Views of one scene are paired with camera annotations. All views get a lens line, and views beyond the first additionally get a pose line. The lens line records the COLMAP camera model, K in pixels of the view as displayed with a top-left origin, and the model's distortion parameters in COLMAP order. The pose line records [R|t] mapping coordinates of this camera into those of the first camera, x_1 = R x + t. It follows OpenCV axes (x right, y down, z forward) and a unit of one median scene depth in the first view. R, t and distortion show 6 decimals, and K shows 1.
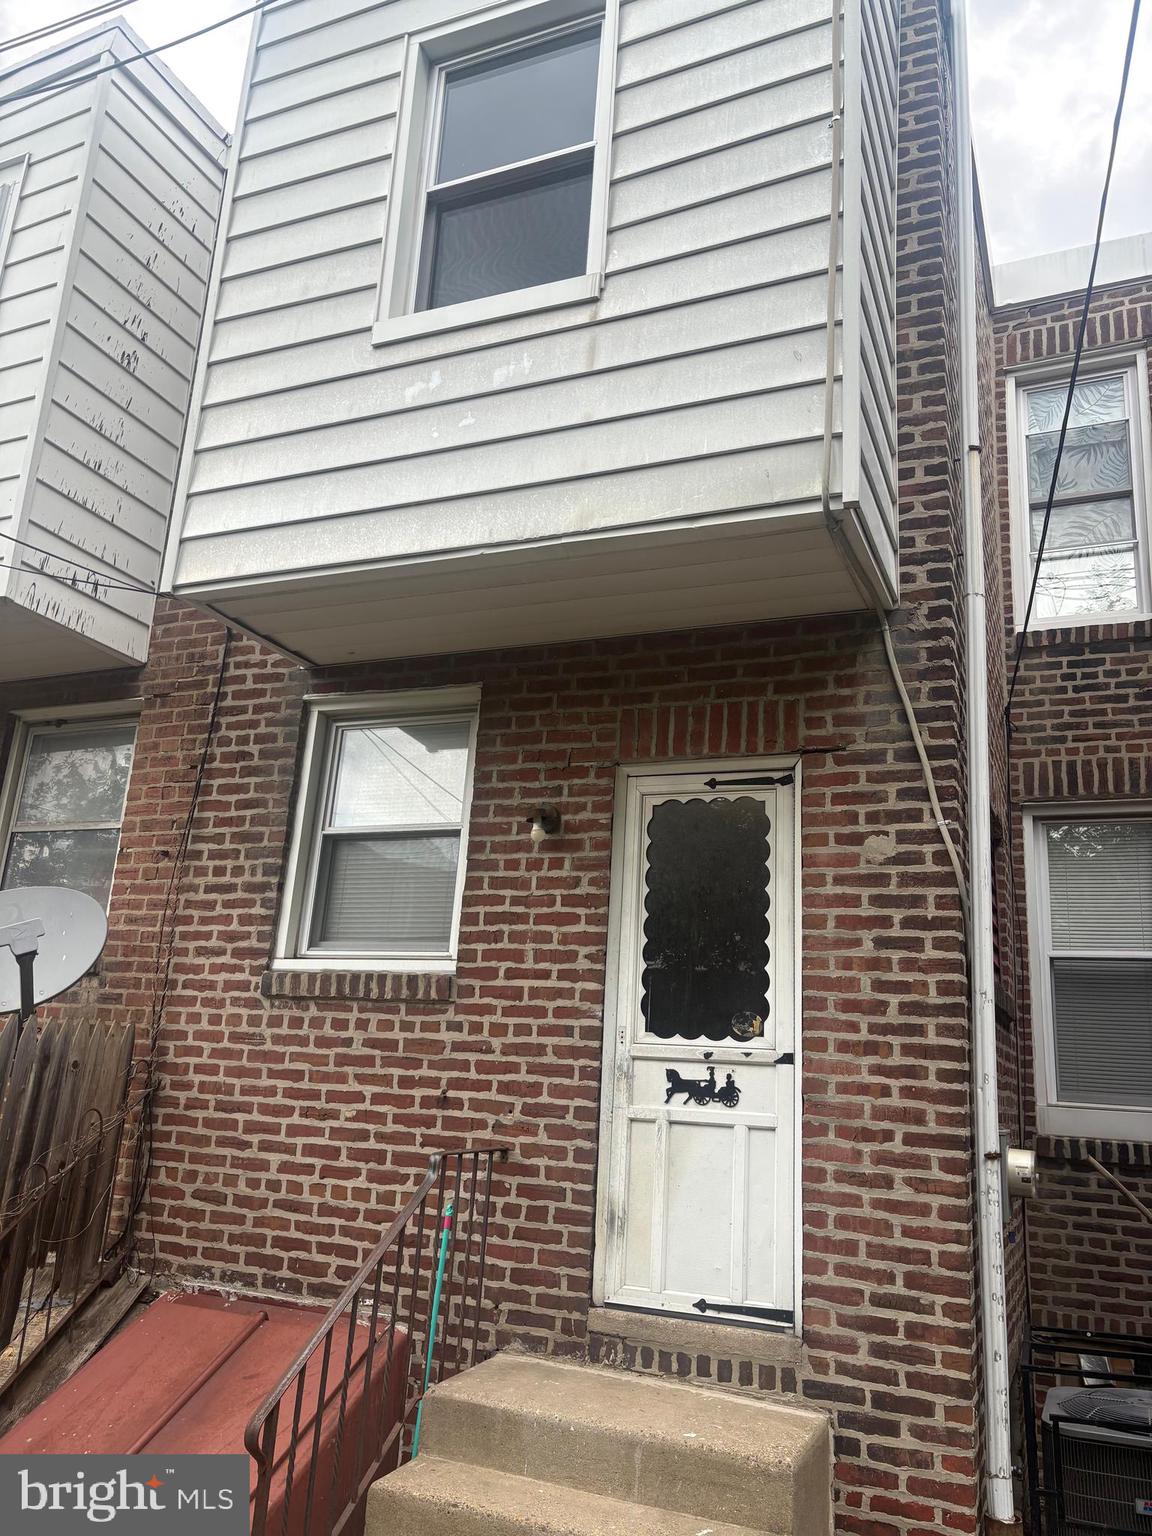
lens RADIAL K [[1159.6, 0, 573.9], [0, 1159.6, 779.1], [0, 0, 1]] dist [0.049777, -0.065163]
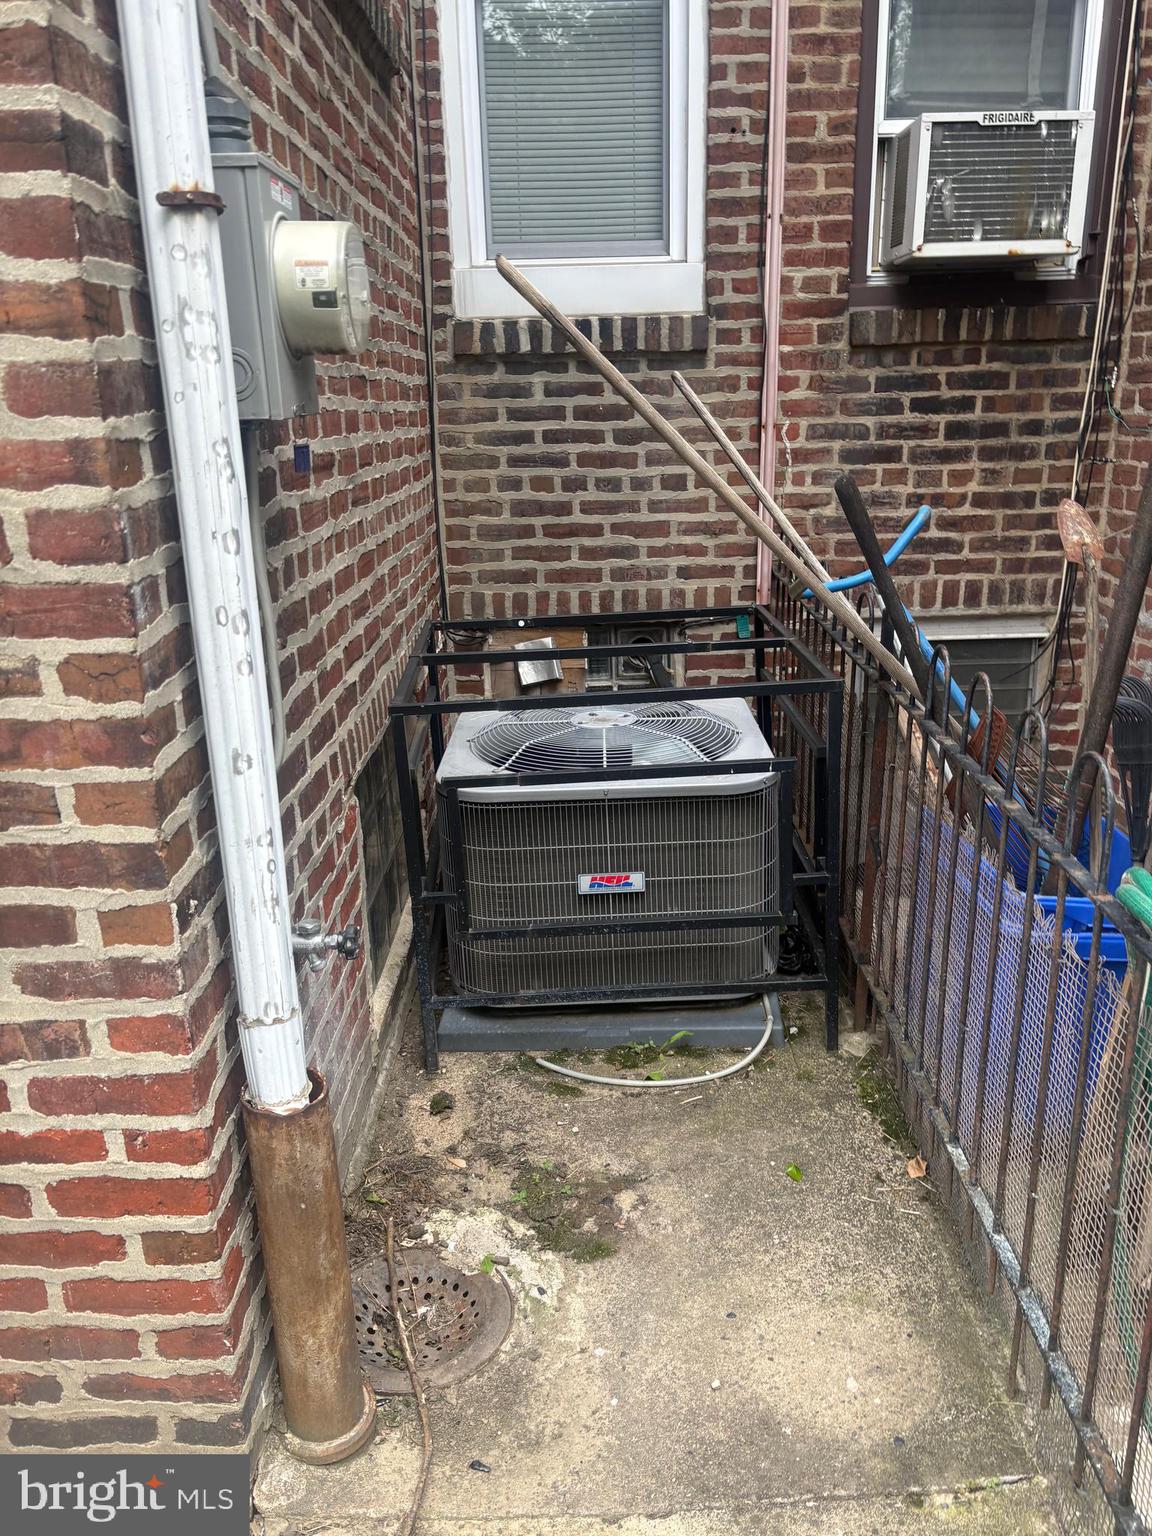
lens RADIAL K [[1159.6, 0, 573.9], [0, 1159.6, 779.1], [0, 0, 1]] dist [0.049777, -0.065163]
pose [[0.915331, -0.198156, 0.350575, 0.209570], [-0.026855, 0.838583, 0.544112, 0.186533], [-0.401805, -0.507457, 0.762260, 0.428741]]
